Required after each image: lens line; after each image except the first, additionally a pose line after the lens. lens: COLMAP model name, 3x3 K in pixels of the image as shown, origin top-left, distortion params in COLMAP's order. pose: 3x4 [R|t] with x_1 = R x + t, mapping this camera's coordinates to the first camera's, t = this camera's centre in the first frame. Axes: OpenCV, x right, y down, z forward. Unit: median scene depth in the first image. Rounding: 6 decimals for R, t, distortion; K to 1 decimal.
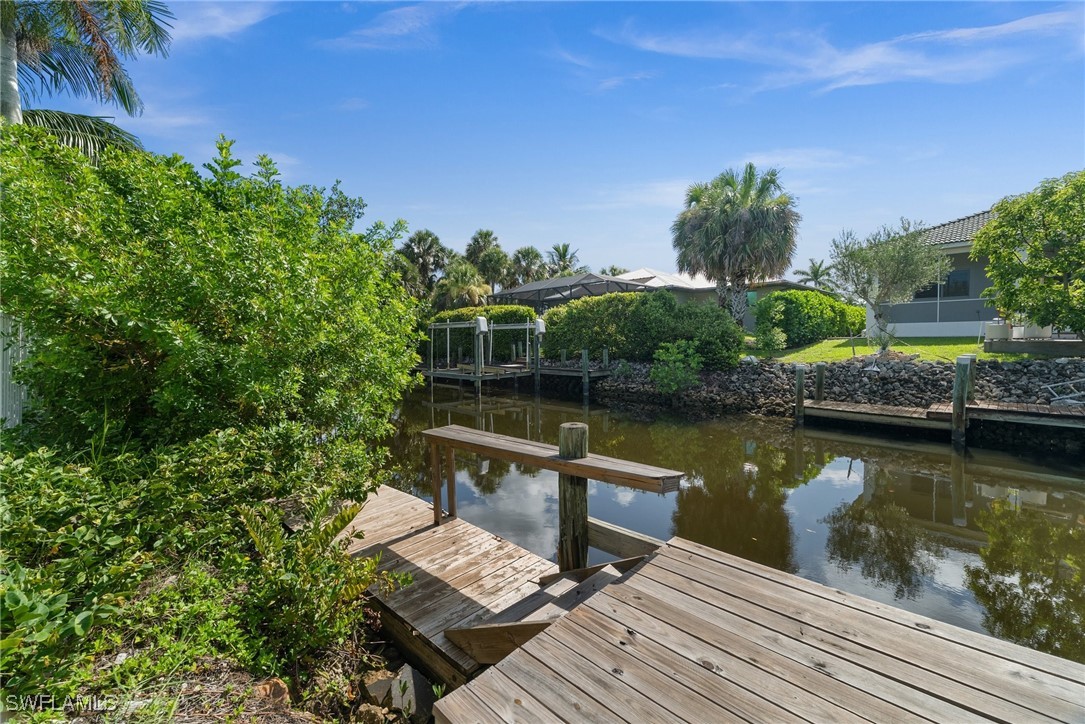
lens RADIAL K [[440.4, 0, 535.5], [0, 440.4, 355.3], [0, 0, 1]] dist [-0.002465, 0.000255]
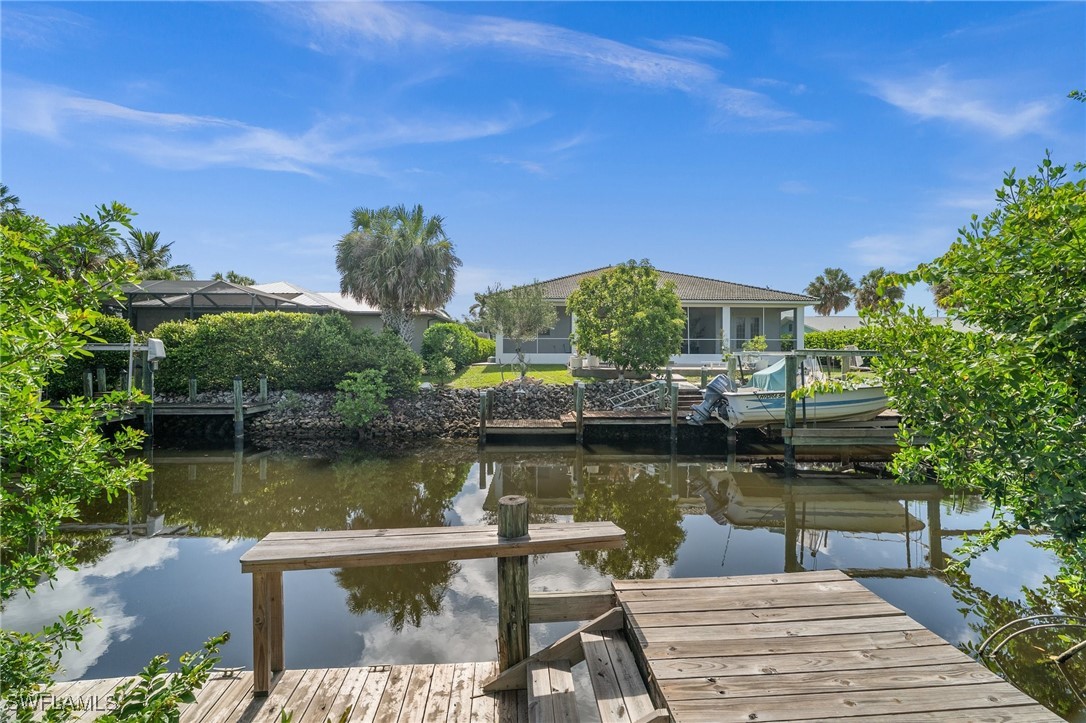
lens RADIAL K [[440.8, 0, 536.0], [0, 440.8, 354.8], [0, 0, 1]] dist [-0.002465, 0.000255]
pose [[0.664427, 0.012124, 0.747255, -0.132619], [0.016597, 0.999382, -0.030972, -0.027247], [-0.747169, 0.032980, 0.663816, 0.075296]]
